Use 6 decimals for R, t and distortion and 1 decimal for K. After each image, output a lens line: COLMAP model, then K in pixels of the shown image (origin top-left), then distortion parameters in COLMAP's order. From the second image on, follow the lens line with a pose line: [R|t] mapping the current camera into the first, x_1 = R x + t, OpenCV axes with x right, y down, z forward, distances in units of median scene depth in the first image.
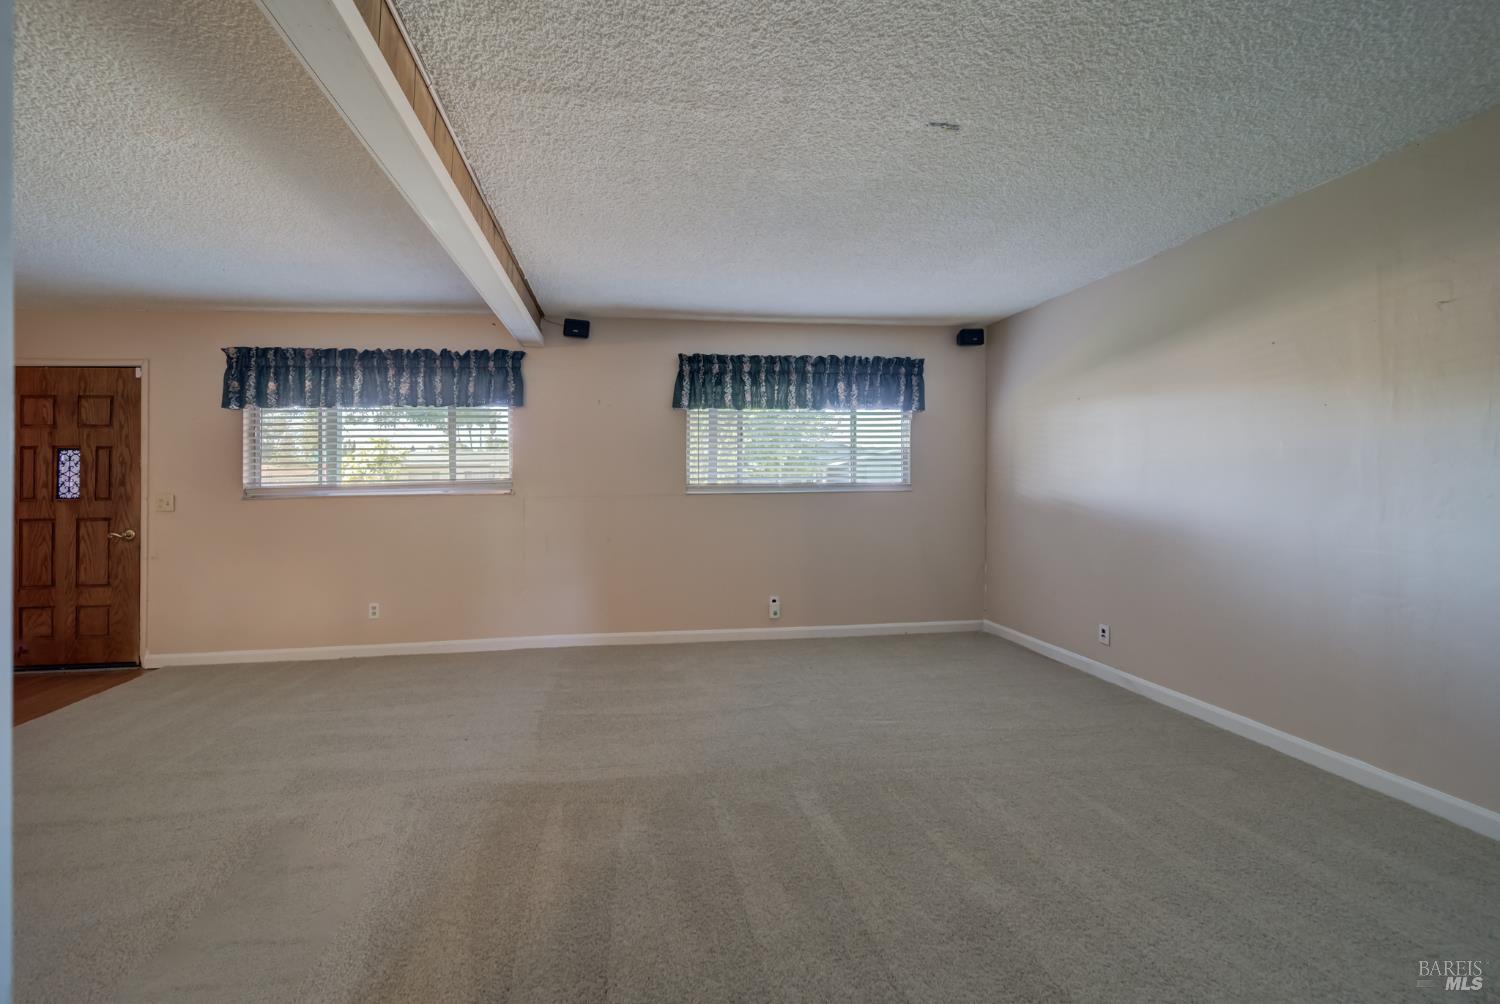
lens RADIAL K [[532.5, 0, 741.3], [0, 532.5, 471.8], [0, 0, 1]] dist [-0.000486, -0.001134]
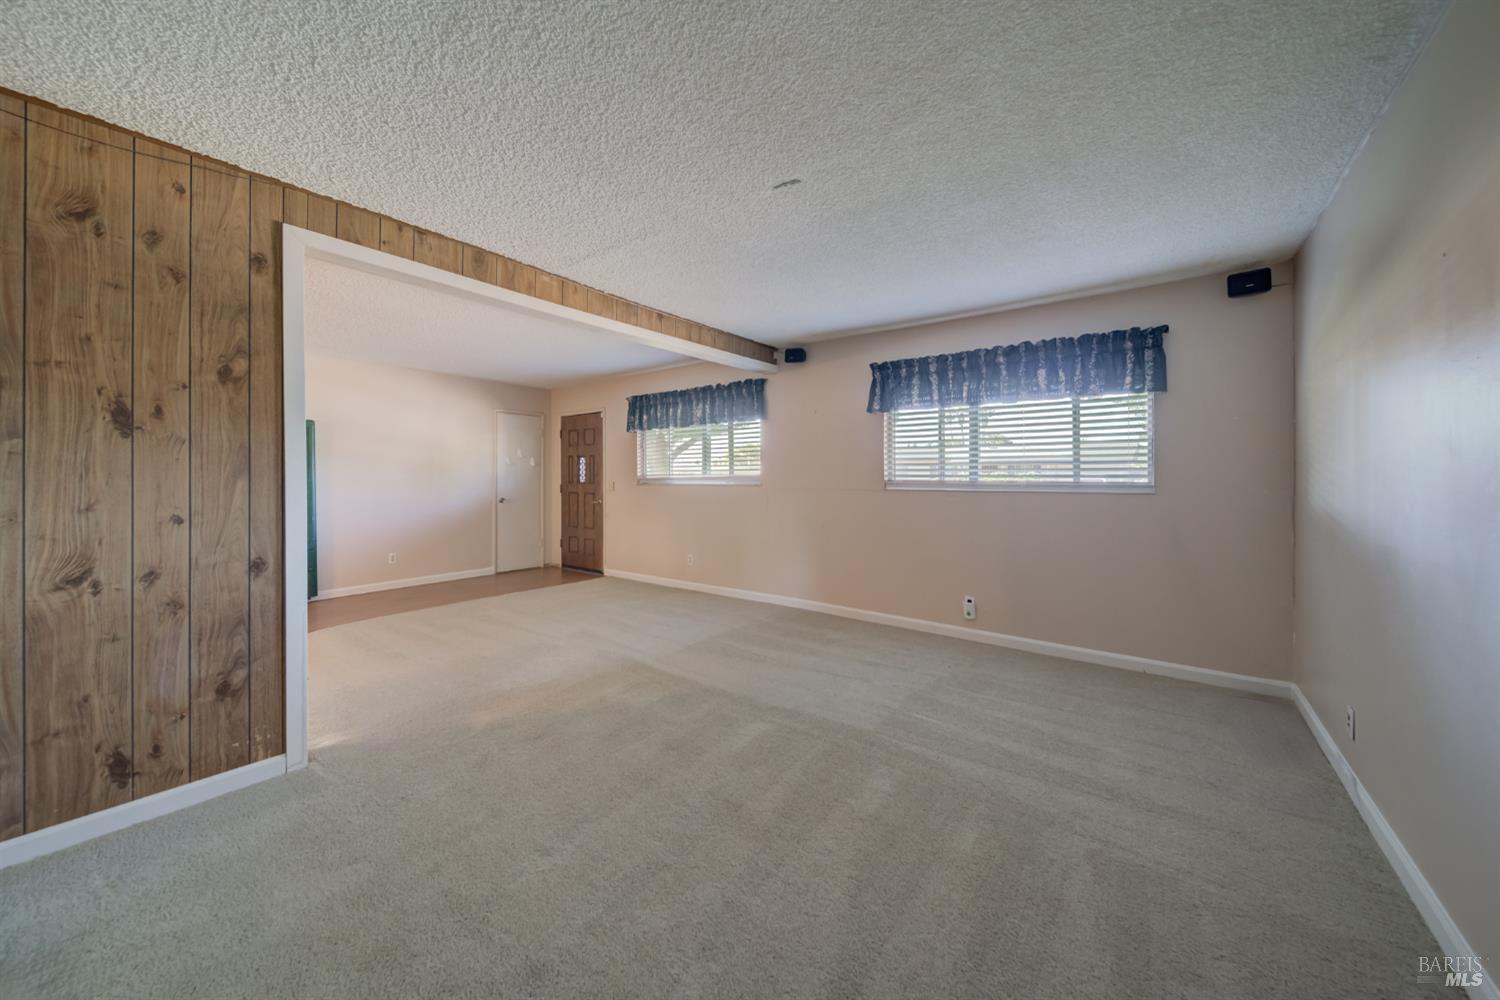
lens RADIAL K [[532.5, 0, 771.1], [0, 532.5, 471.4], [0, 0, 1]] dist [-0.000486, -0.001134]
pose [[0.733373, 0.004883, -0.679809, 0.520245], [-0.000970, 0.999981, 0.006136, -0.002204], [0.679826, -0.003841, 0.733364, 0.038538]]
